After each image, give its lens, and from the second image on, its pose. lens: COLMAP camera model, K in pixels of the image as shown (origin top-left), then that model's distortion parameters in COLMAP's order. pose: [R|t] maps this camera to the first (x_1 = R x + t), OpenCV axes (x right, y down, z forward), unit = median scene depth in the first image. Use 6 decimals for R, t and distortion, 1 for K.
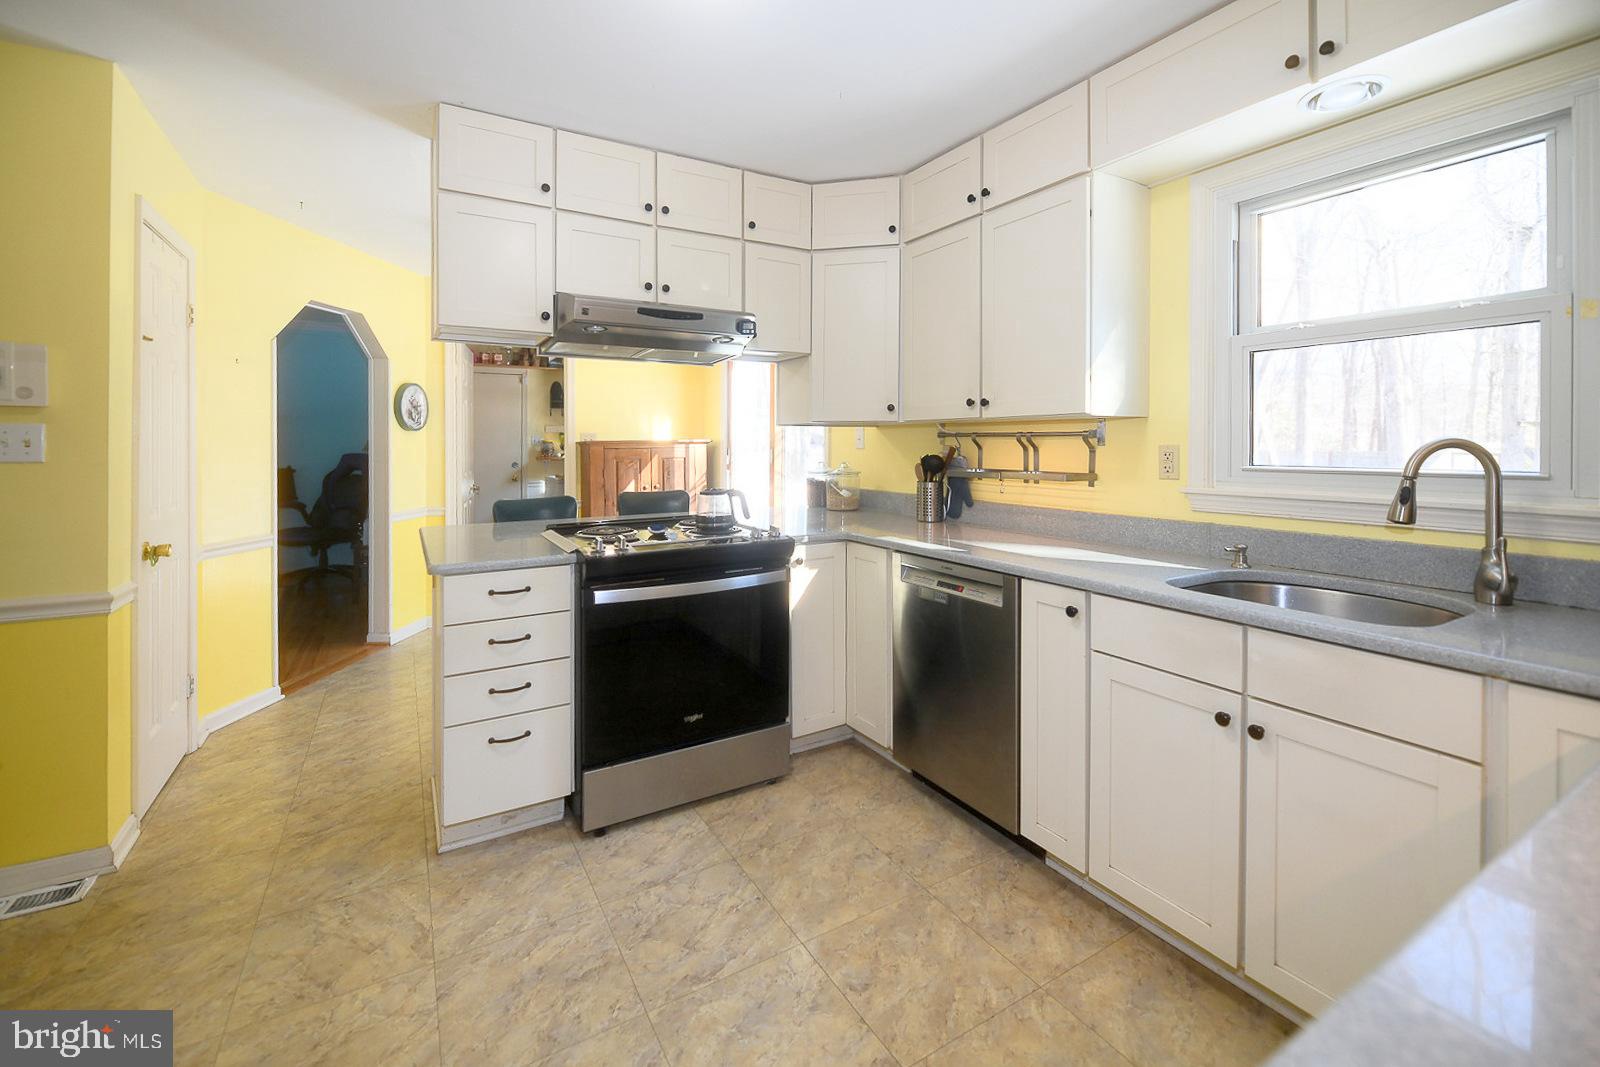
lens RADIAL K [[679.1, 0, 797.1], [0, 679.1, 449.7], [0, 0, 1]] dist [-0.006345, -0.000591]
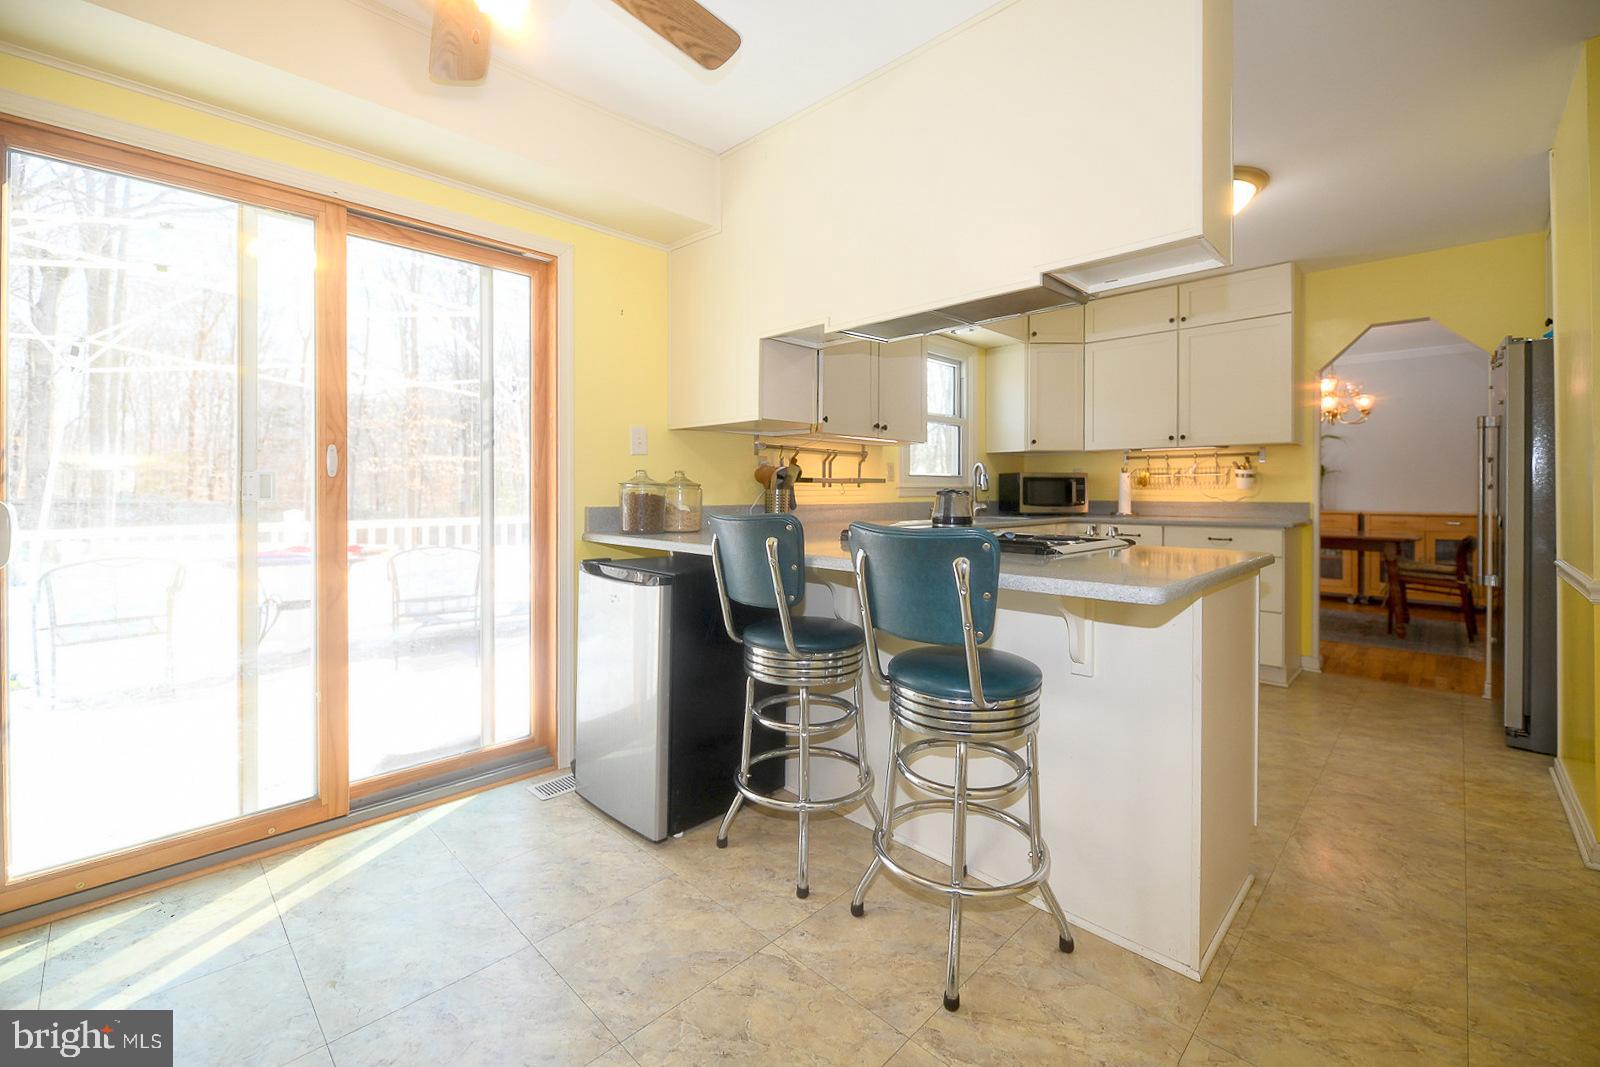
lens RADIAL K [[679.1, 0, 805.1], [0, 679.1, 494.8], [0, 0, 1]] dist [-0.006345, -0.000591]
pose [[-0.268875, -0.006660, 0.963152, -1.199646], [0.004707, 0.999955, 0.008229, 0.067182], [-0.963164, 0.006746, -0.268832, 1.762910]]
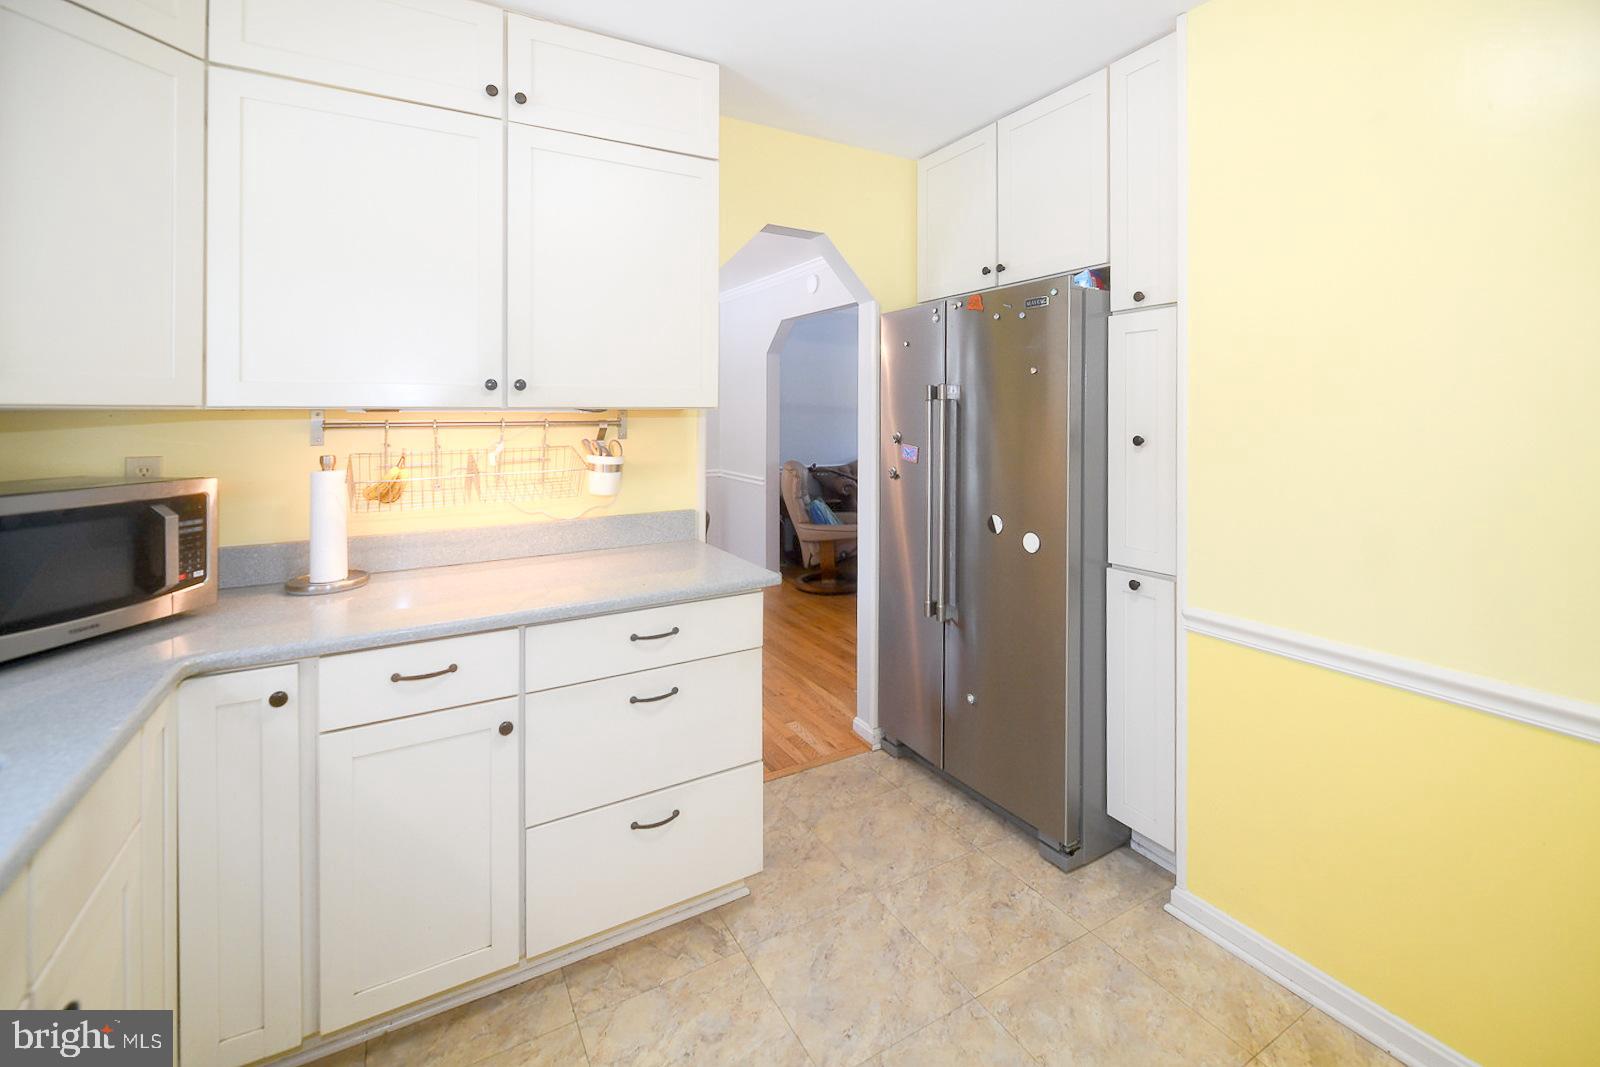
lens RADIAL K [[679.1, 0, 810.2], [0, 679.1, 417.6], [0, 0, 1]] dist [-0.006345, -0.000591]
pose [[-0.999935, 0.005587, -0.009942, 0.075653], [0.005551, 0.999978, 0.003623, -0.041318], [0.009962, 0.003568, -0.999944, 0.981471]]
